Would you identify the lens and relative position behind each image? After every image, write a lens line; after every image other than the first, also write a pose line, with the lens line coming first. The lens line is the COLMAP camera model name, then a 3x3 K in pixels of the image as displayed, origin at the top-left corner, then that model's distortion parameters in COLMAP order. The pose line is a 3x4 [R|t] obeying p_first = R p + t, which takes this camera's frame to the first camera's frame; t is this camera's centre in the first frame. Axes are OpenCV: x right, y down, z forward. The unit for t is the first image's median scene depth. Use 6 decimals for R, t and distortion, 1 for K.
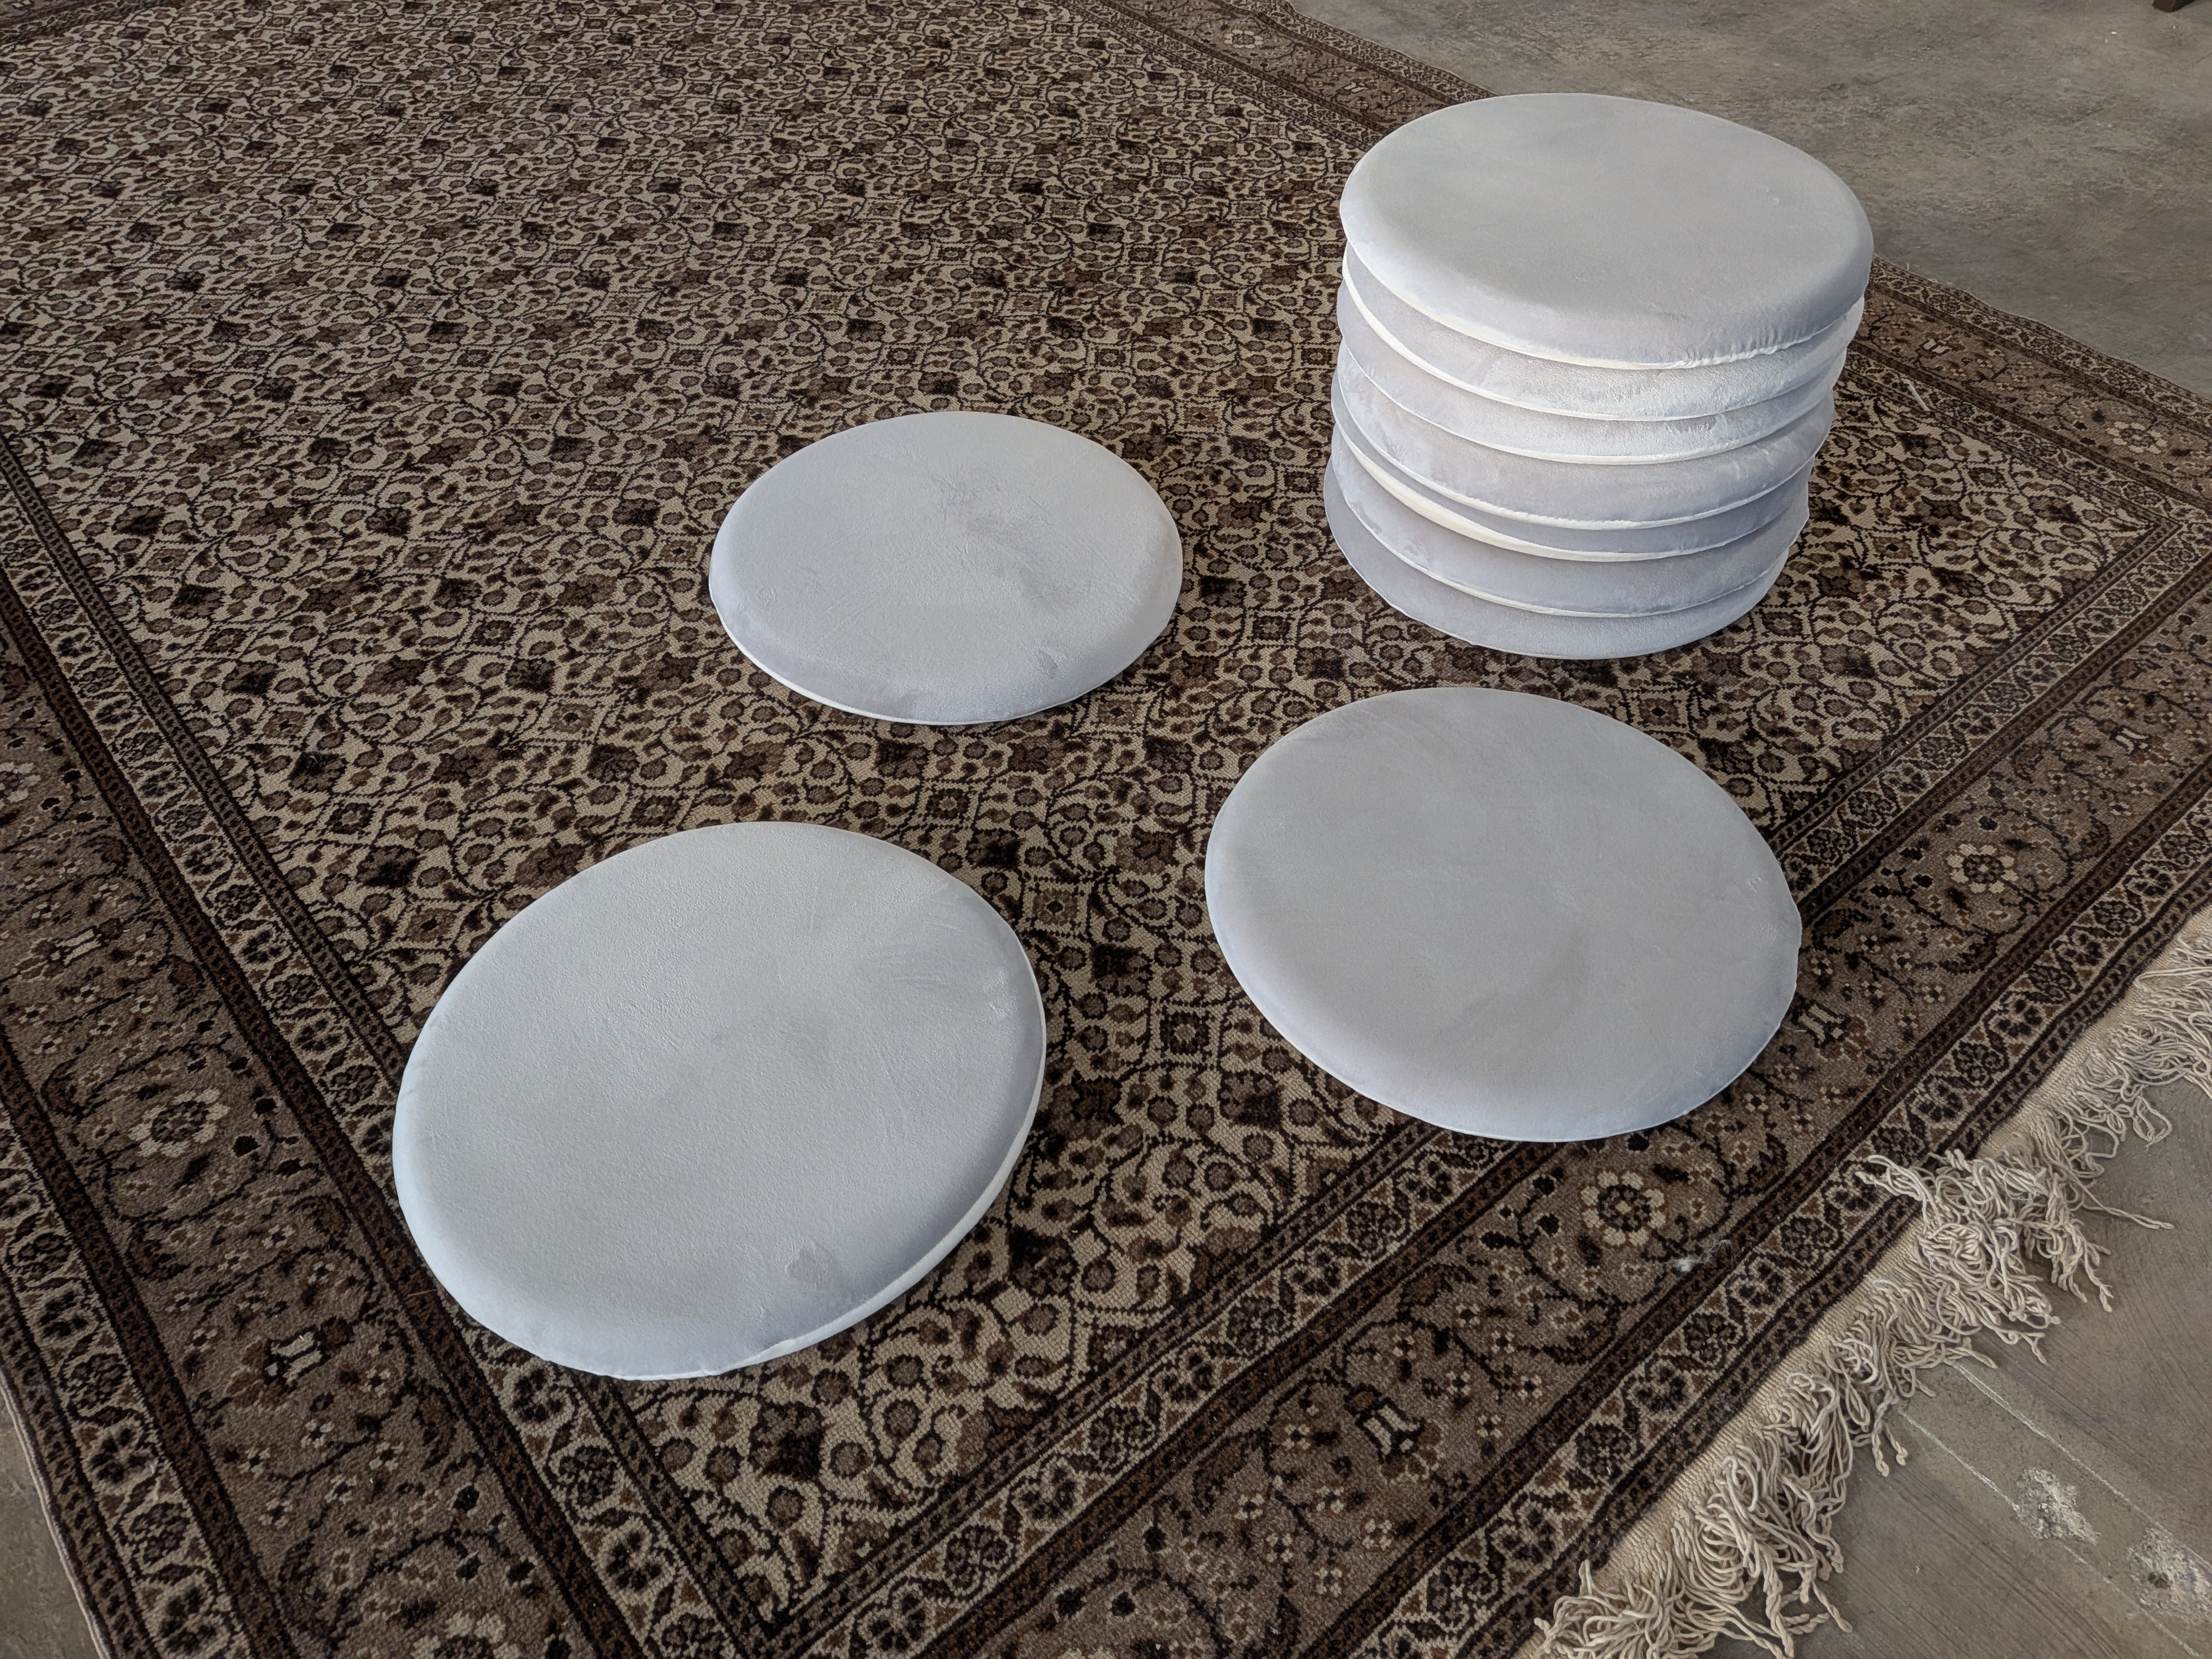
lens RADIAL K [[1606.1, 0, 1107.1], [0, 1606.1, 828.4], [0, 0, 1]] dist [0.004539, -0.001076]
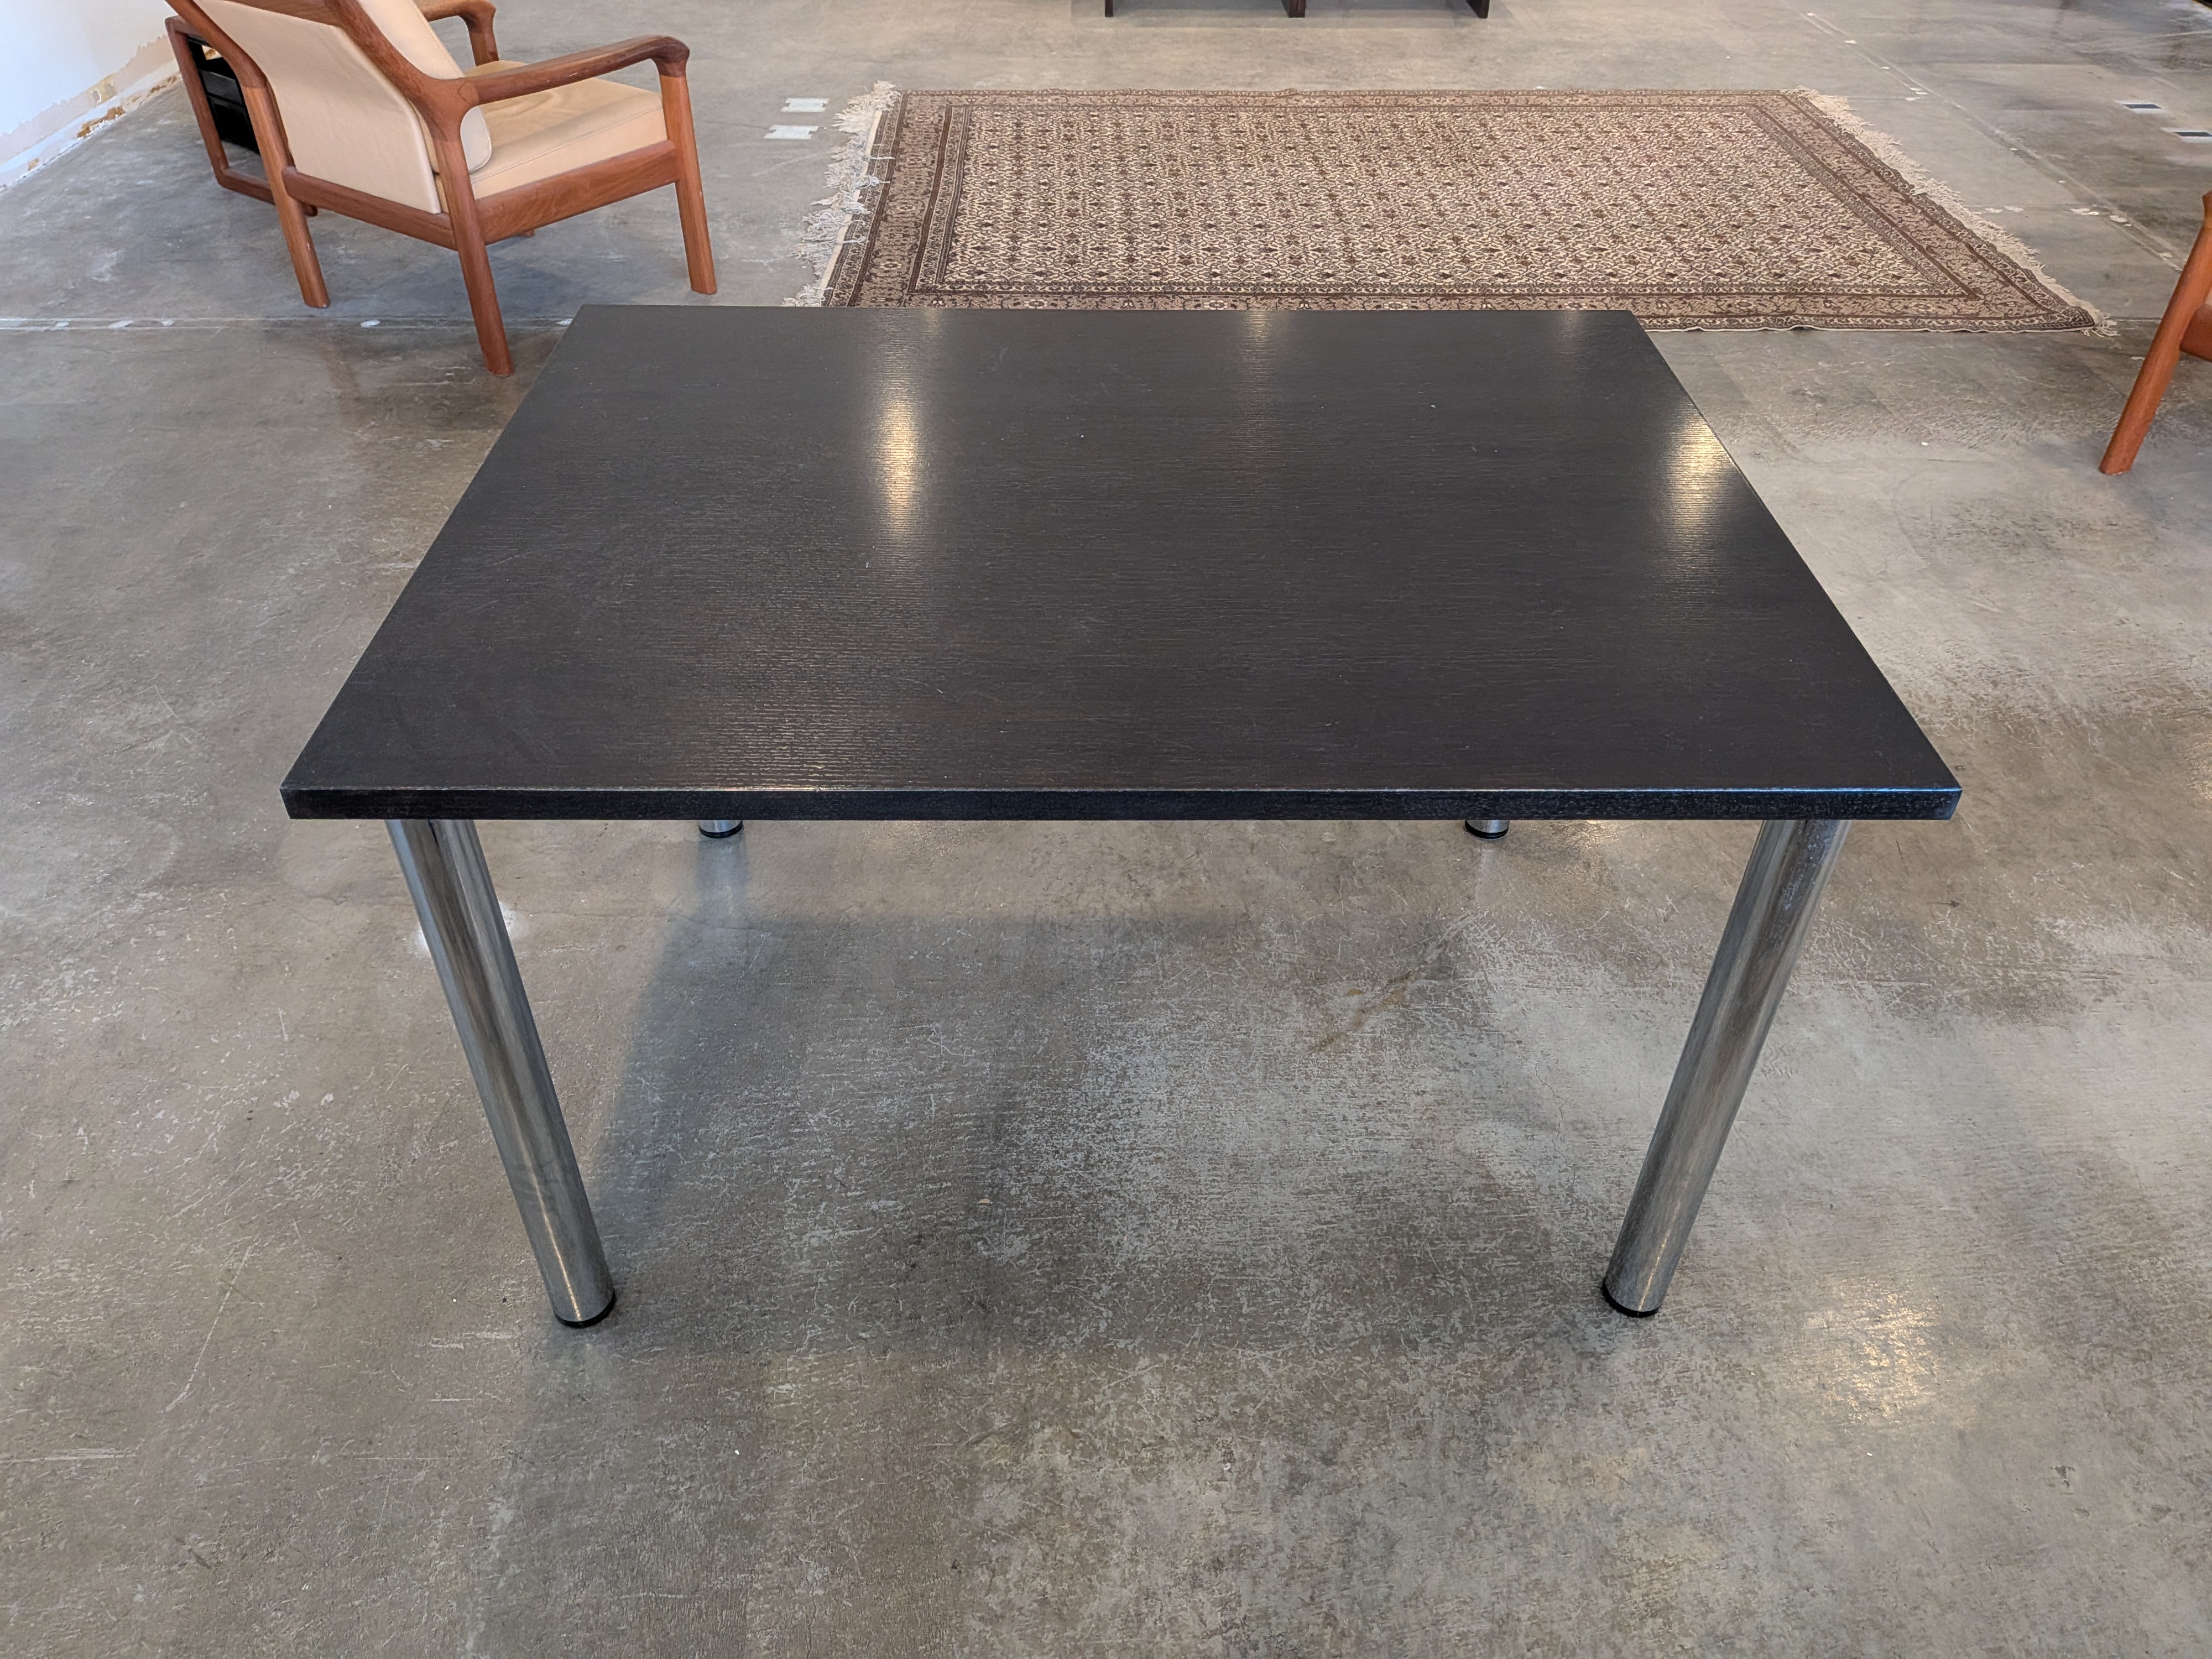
lens RADIAL K [[1606.1, 0, 1100.9], [0, 1606.1, 831.1], [0, 0, 1]] dist [0.004539, -0.001076]
pose [[0.640441, -0.486864, 0.593968, -2.929554], [0.565275, 0.822371, 0.064579, 0.072620], [-0.519904, 0.294396, 0.801892, -0.562294]]
